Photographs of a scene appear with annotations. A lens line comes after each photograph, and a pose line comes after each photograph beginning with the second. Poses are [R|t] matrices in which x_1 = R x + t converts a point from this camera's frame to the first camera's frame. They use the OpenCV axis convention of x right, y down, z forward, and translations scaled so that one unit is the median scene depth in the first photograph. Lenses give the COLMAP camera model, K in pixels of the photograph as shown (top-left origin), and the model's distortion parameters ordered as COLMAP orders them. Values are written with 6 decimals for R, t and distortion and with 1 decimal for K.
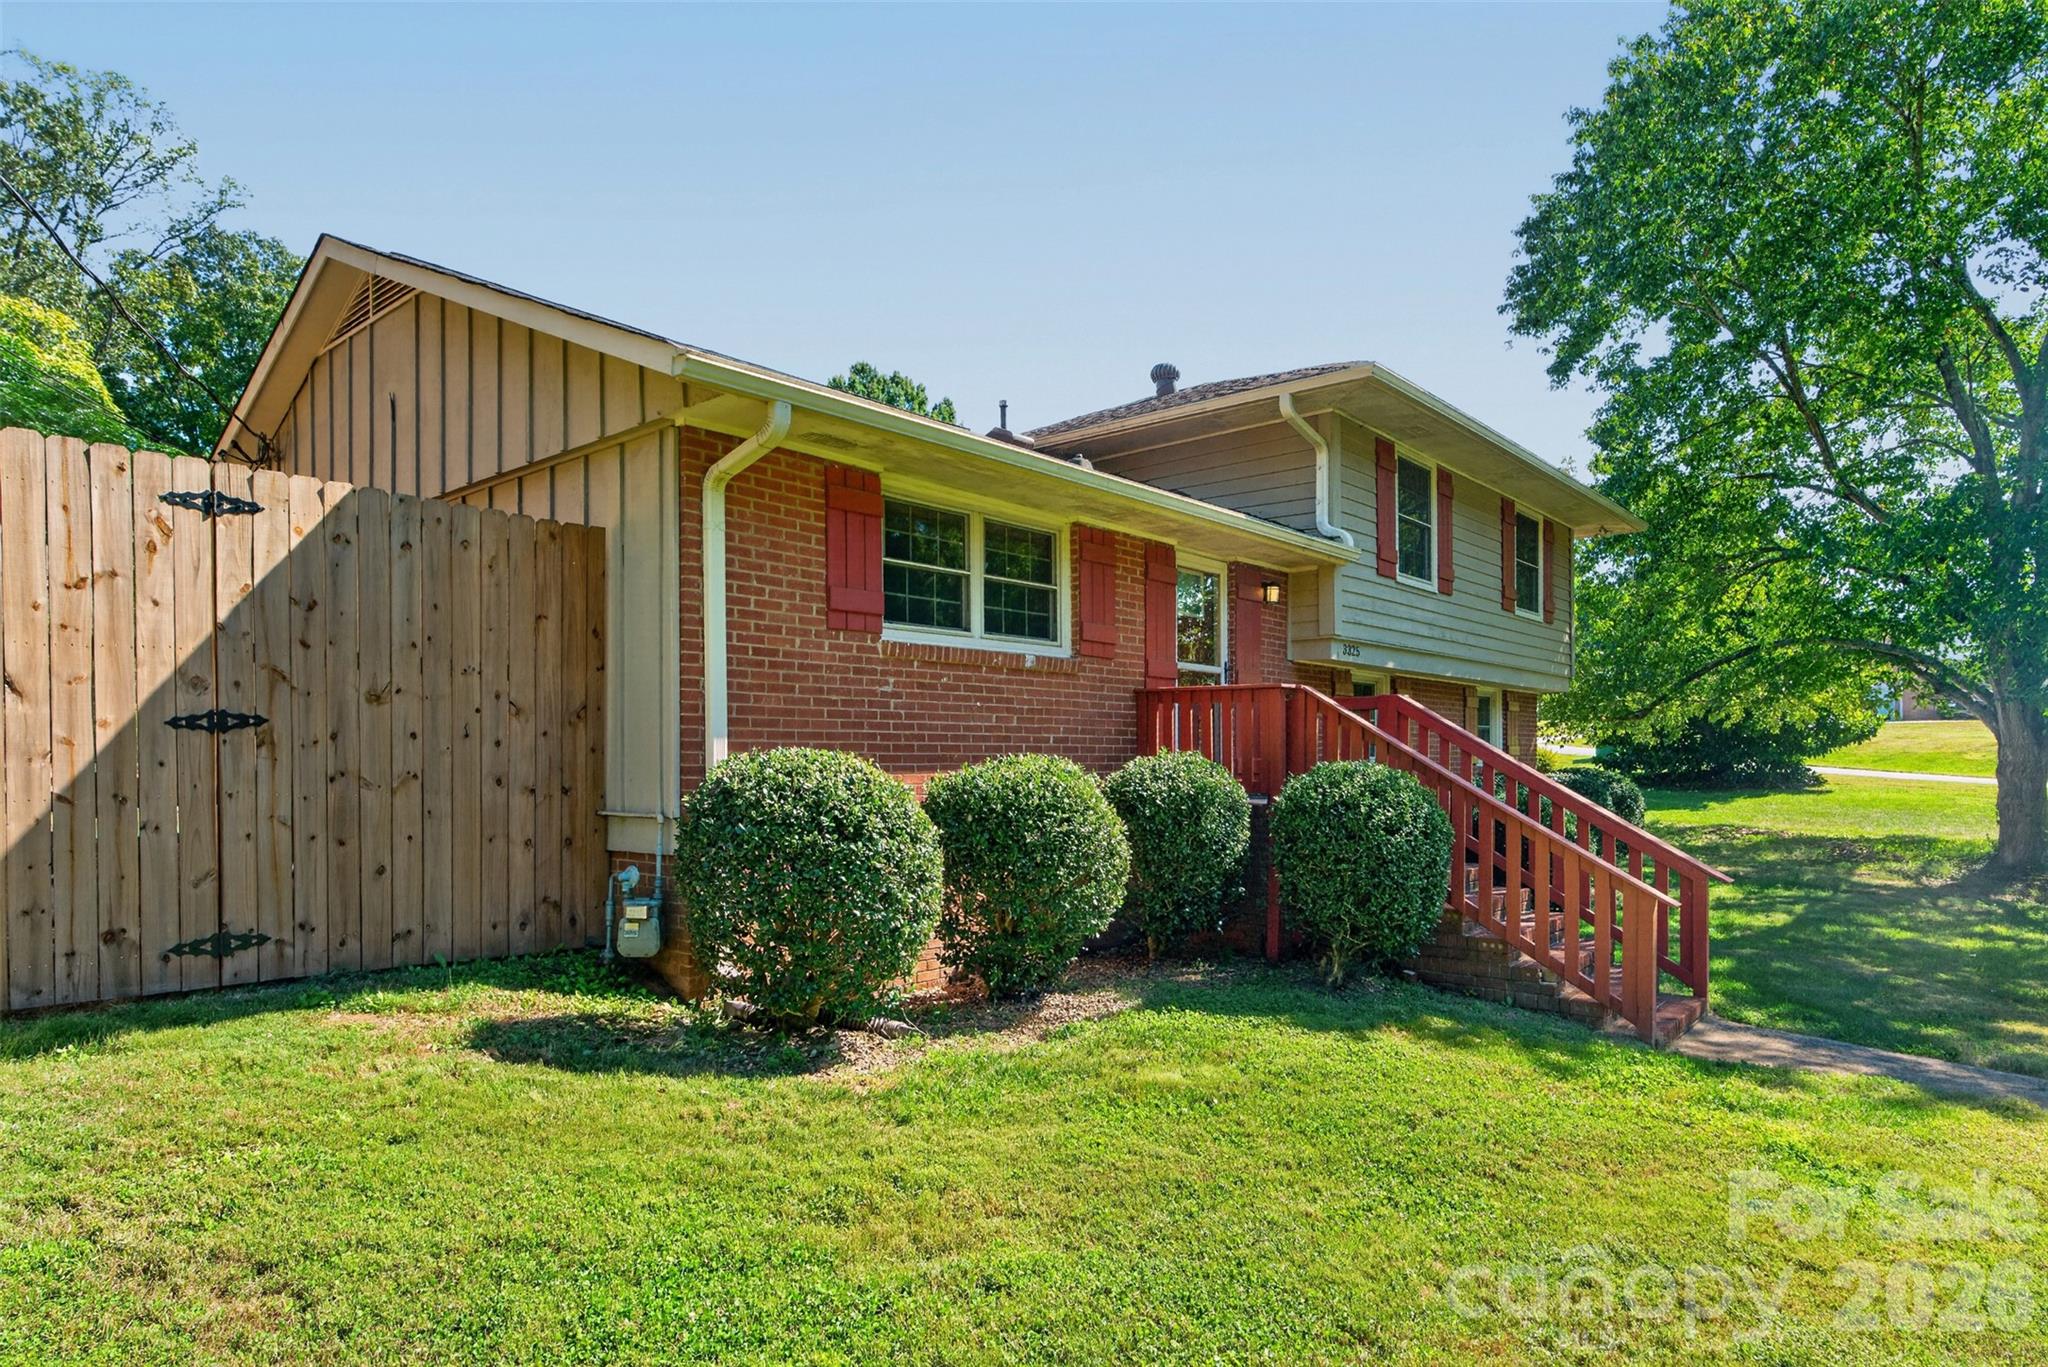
lens RADIAL K [[1045.8, 0, 1035.4], [0, 1045.8, 745.1], [0, 0, 1]] dist [-0.005519, 0.001209]
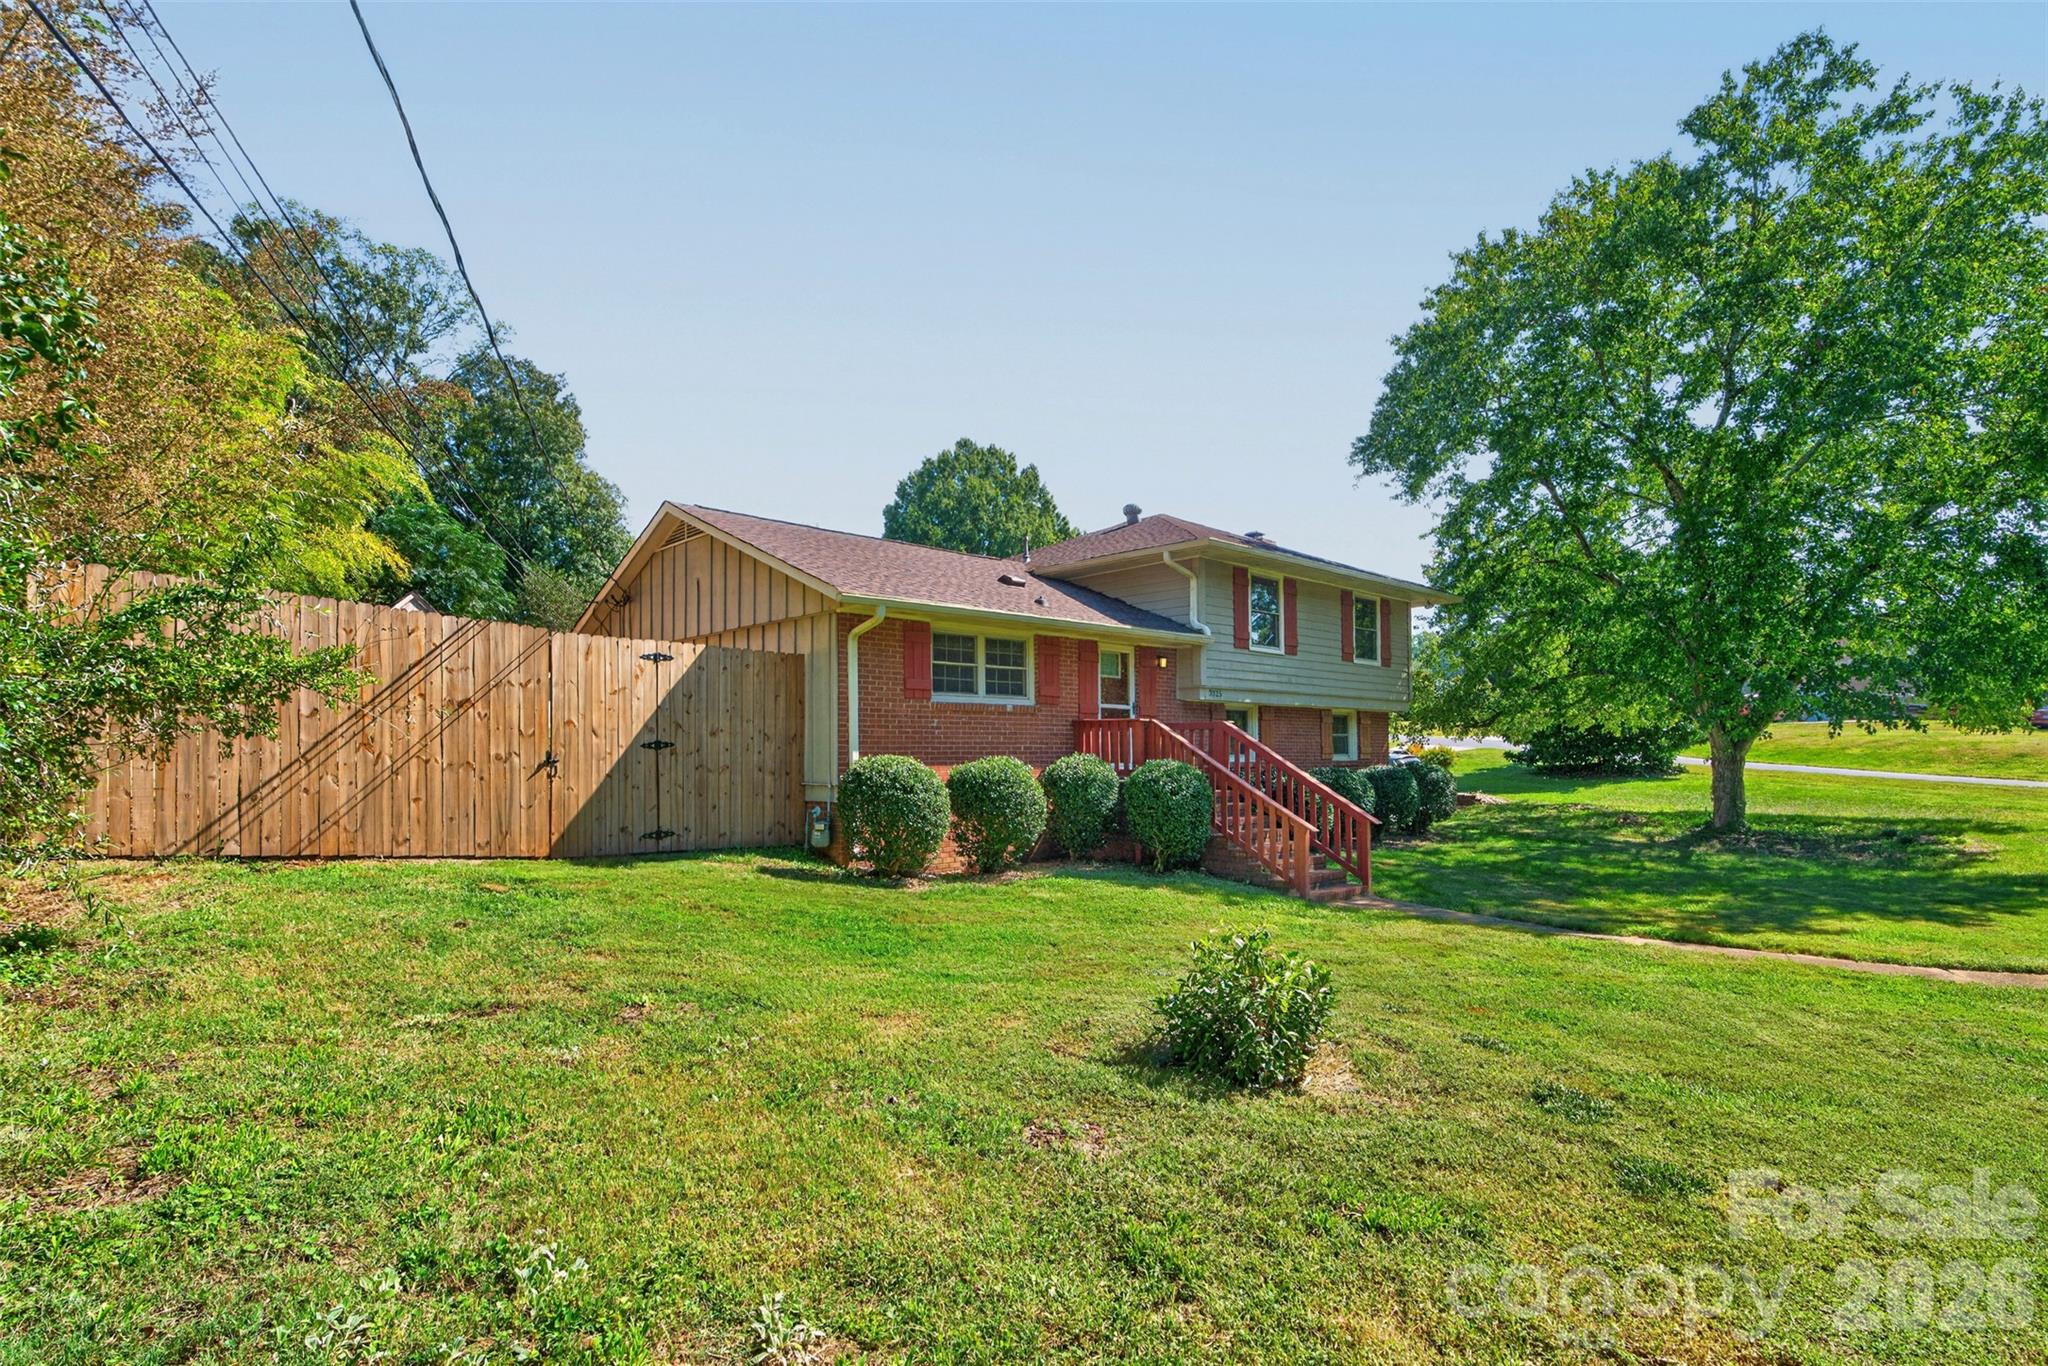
lens RADIAL K [[909.7, 0, 1030.8], [0, 909.7, 725.4], [0, 0, 1]] dist [-0.020056, -0.000143]
pose [[0.994851, -0.004645, -0.101245, 0.238764], [0.002974, 0.999857, -0.016656, -0.022800], [0.101308, 0.016269, 0.994722, -0.796009]]
